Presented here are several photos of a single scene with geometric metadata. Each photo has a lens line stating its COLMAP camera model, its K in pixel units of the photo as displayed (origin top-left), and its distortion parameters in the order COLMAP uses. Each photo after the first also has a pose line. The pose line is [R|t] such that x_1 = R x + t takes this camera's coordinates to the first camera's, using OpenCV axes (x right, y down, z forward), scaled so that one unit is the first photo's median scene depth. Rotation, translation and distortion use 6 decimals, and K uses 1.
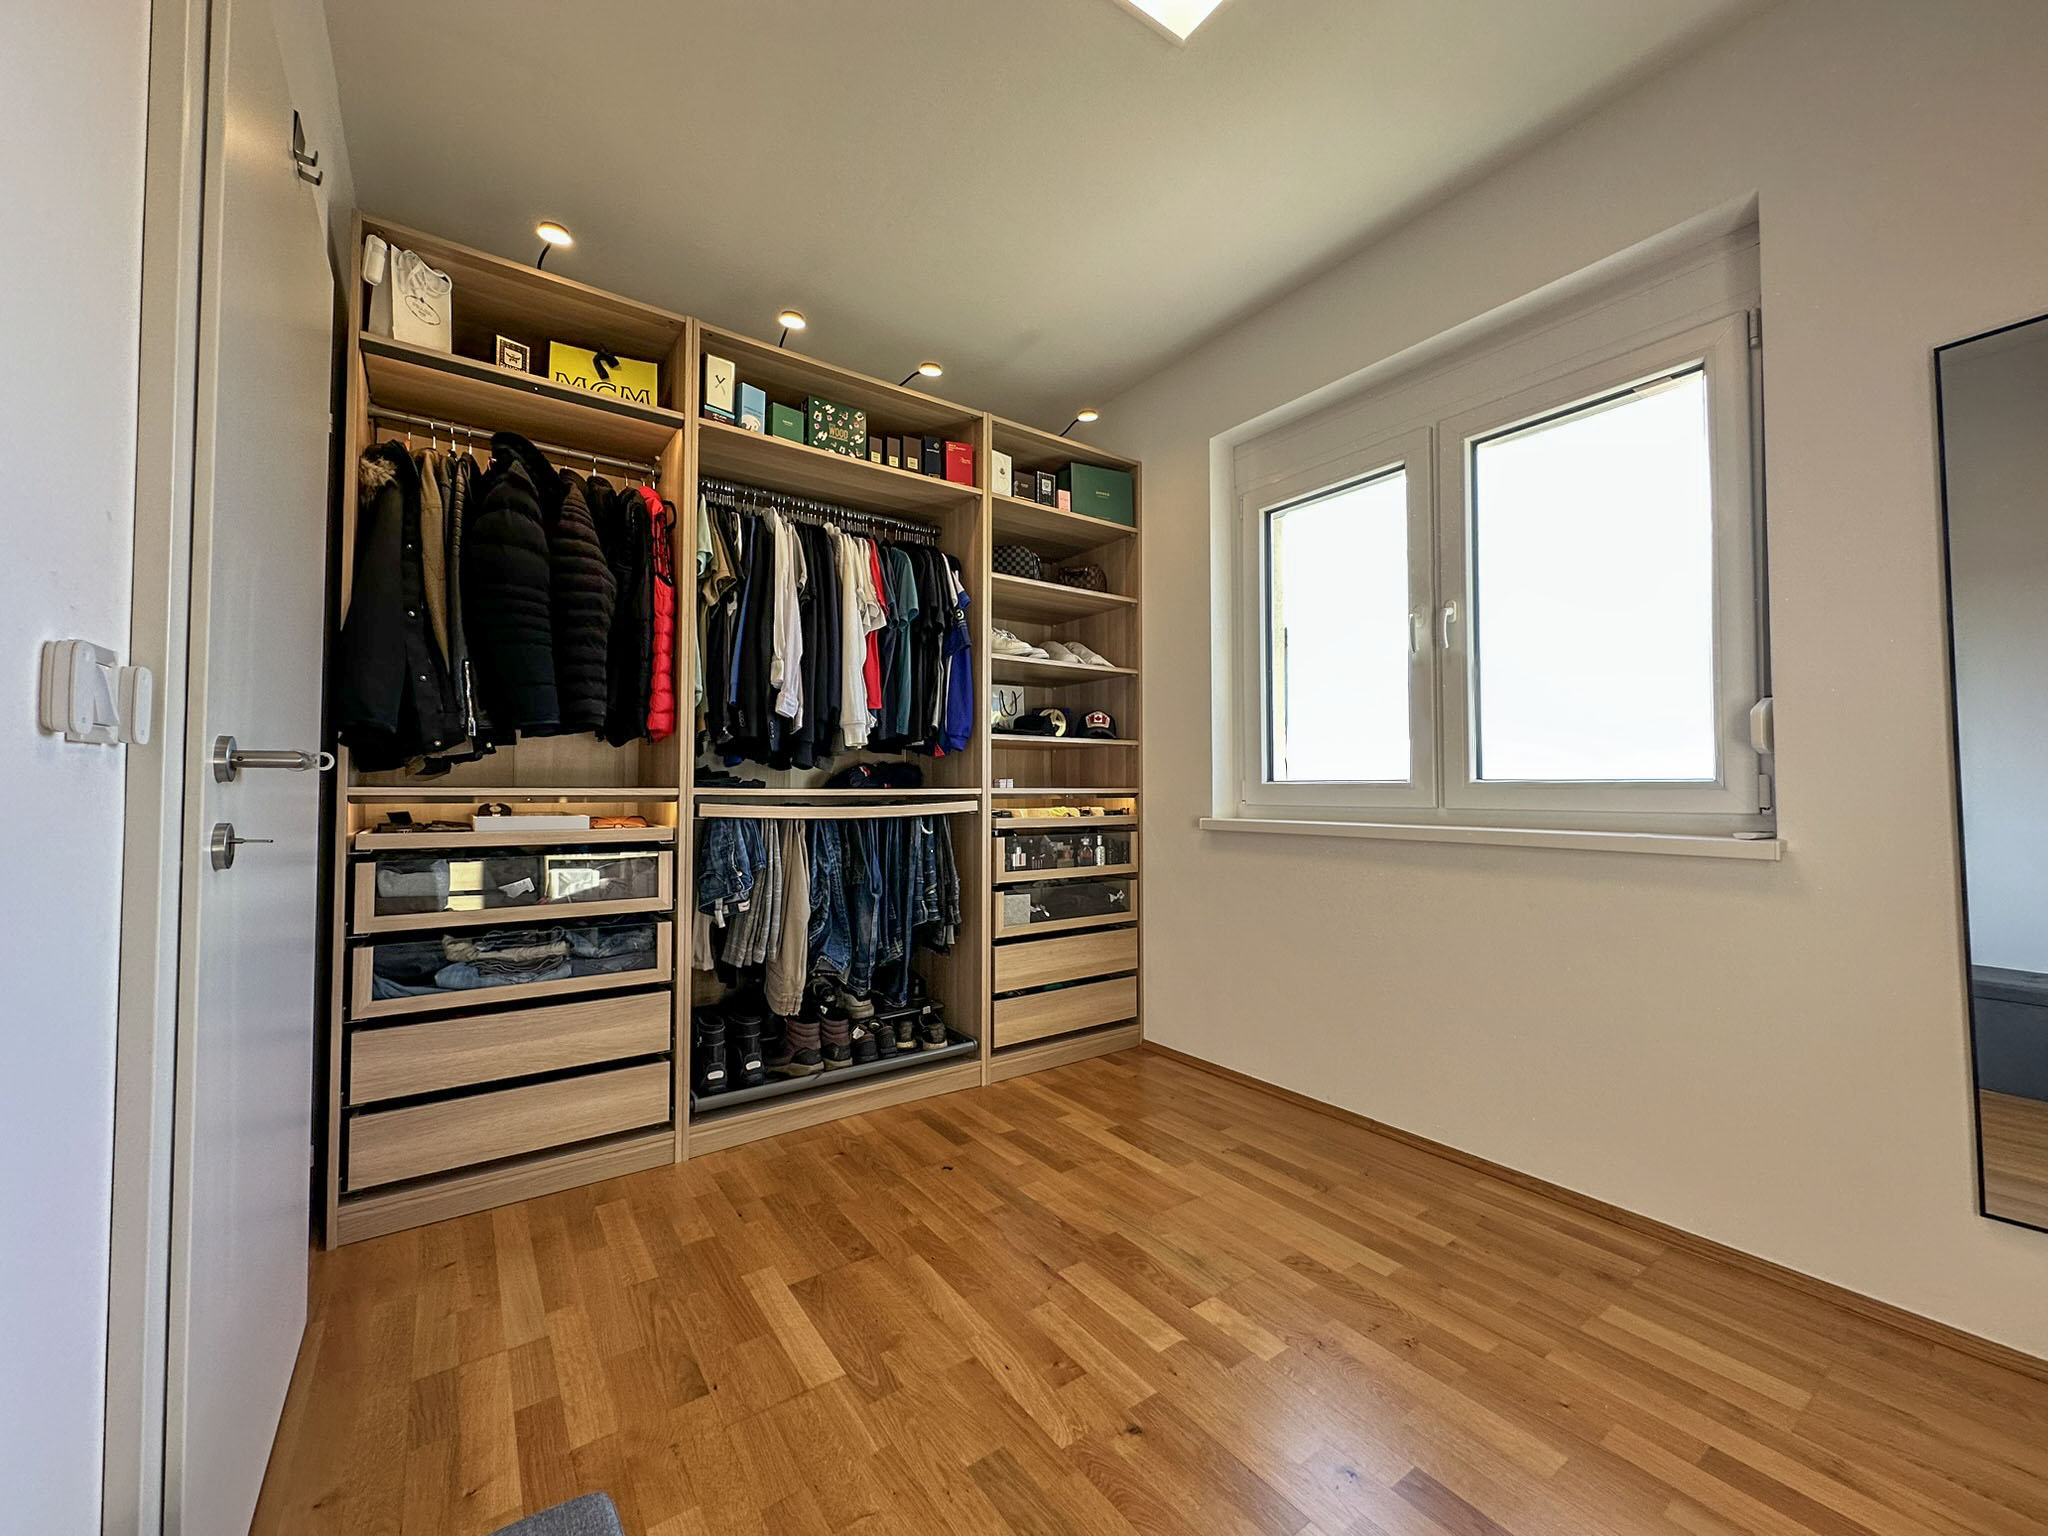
lens RADIAL K [[816.4, 0, 1023.9], [0, 816.4, 765.2], [0, 0, 1]] dist [-0.006257, 0.002995]
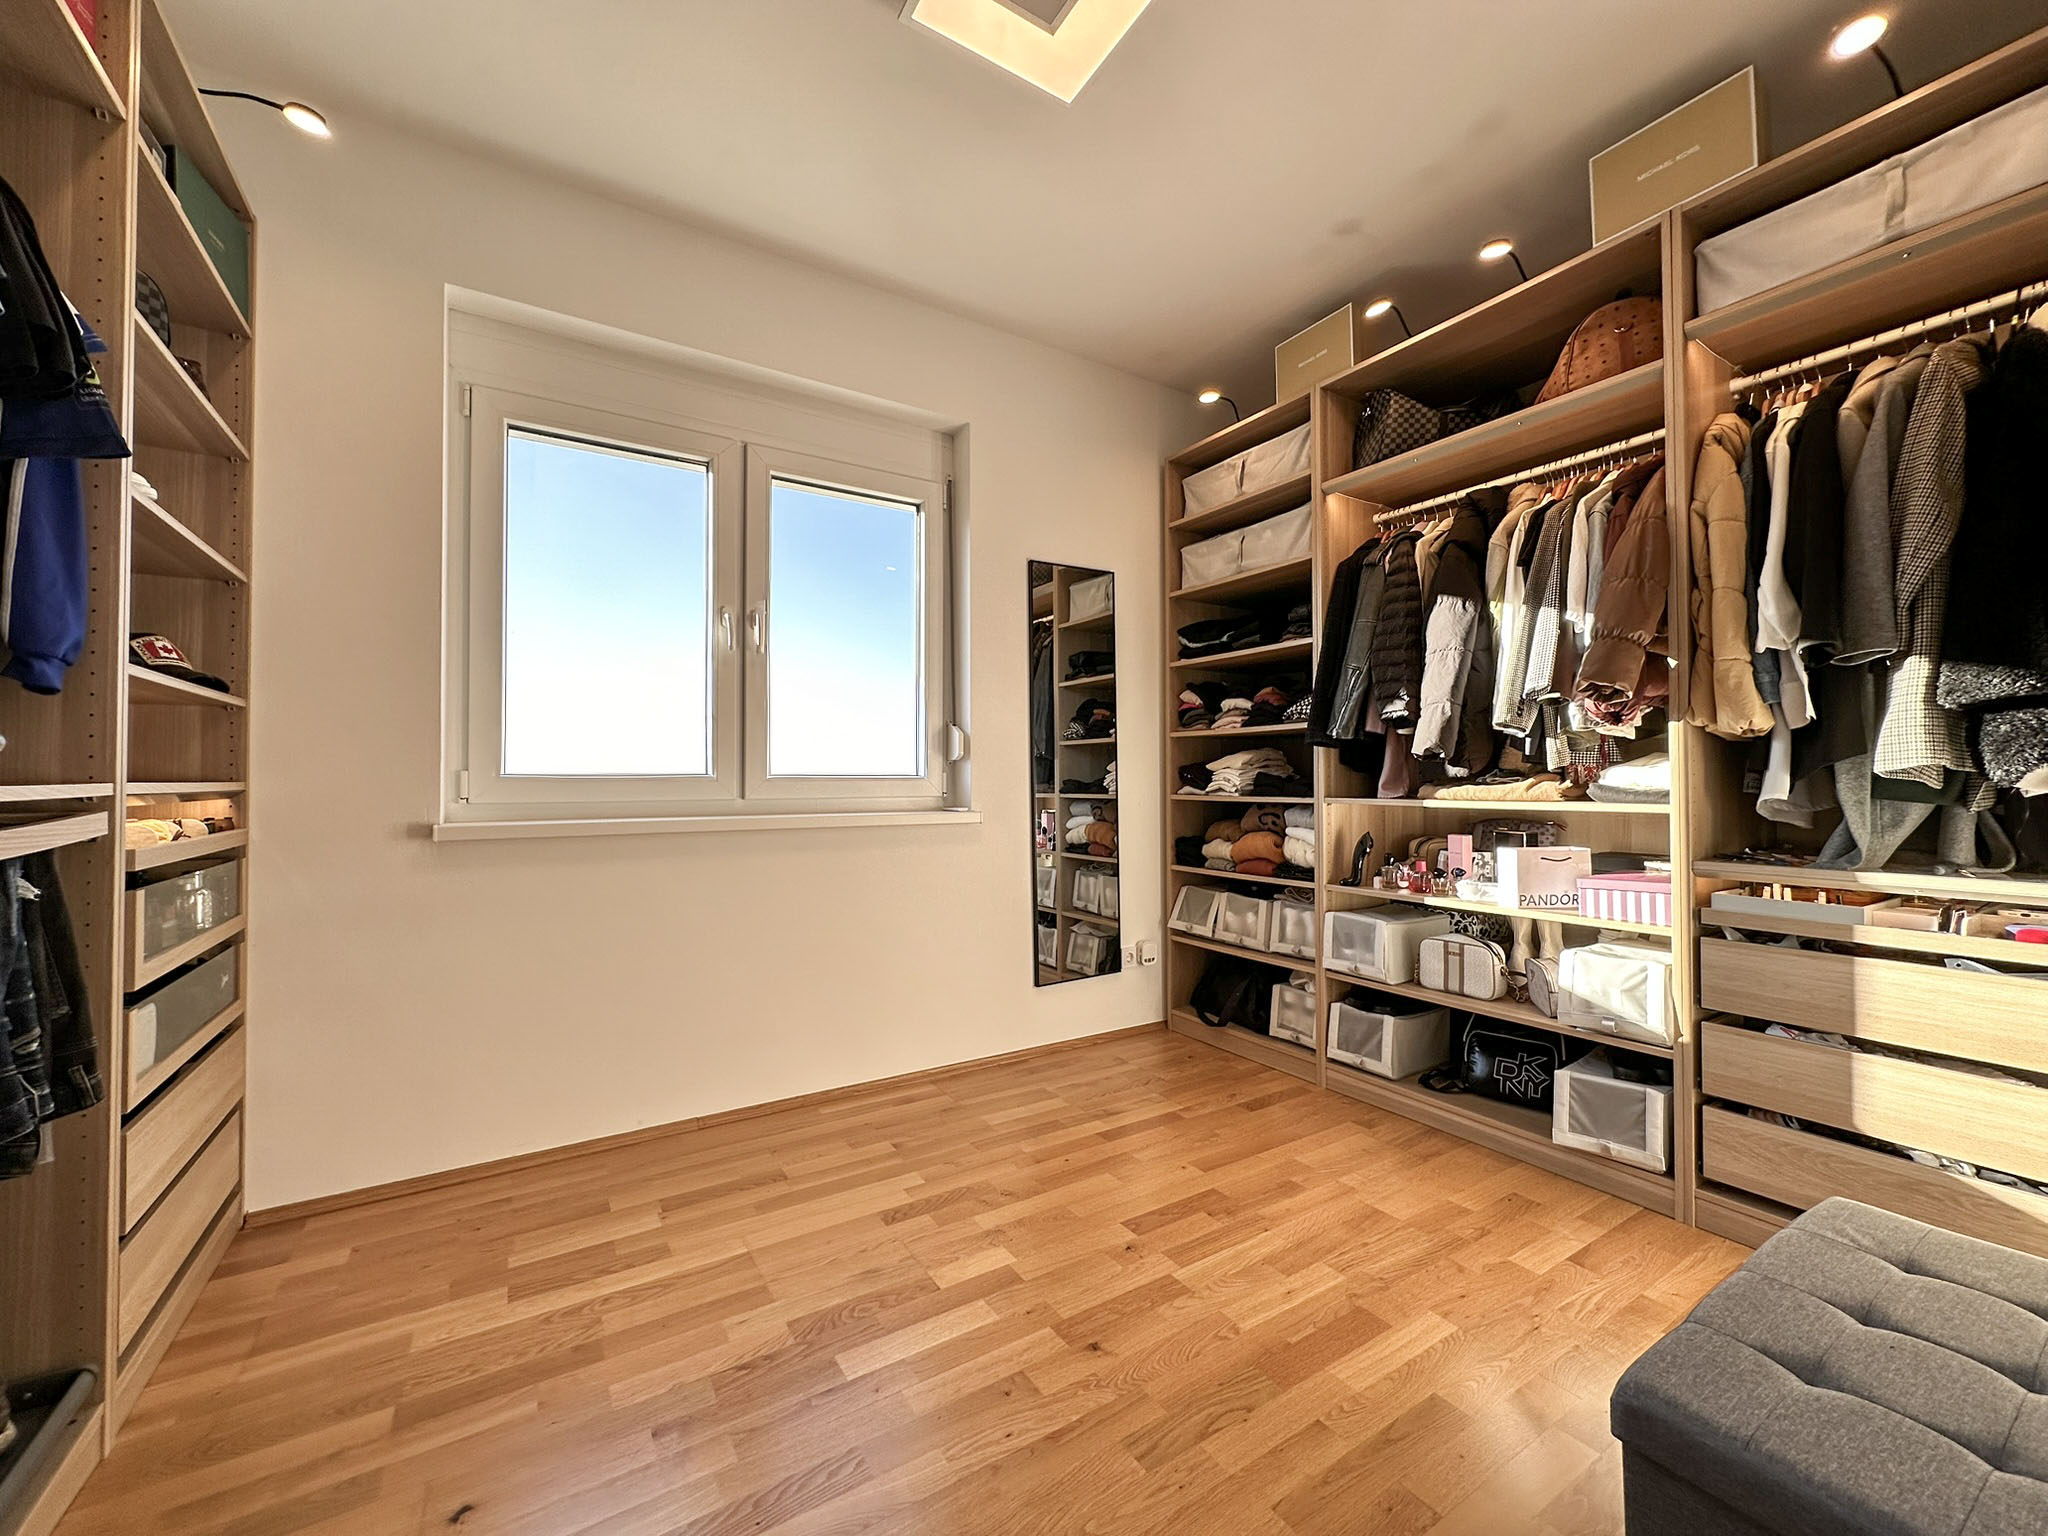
lens RADIAL K [[816.4, 0, 1023.9], [0, 816.4, 765.2], [0, 0, 1]] dist [-0.006257, 0.002995]
pose [[0.052020, 0.017212, 0.998498, -0.558350], [-0.025728, 0.999543, -0.015890, 0.015556], [-0.998315, -0.024863, 0.052439, 0.582764]]
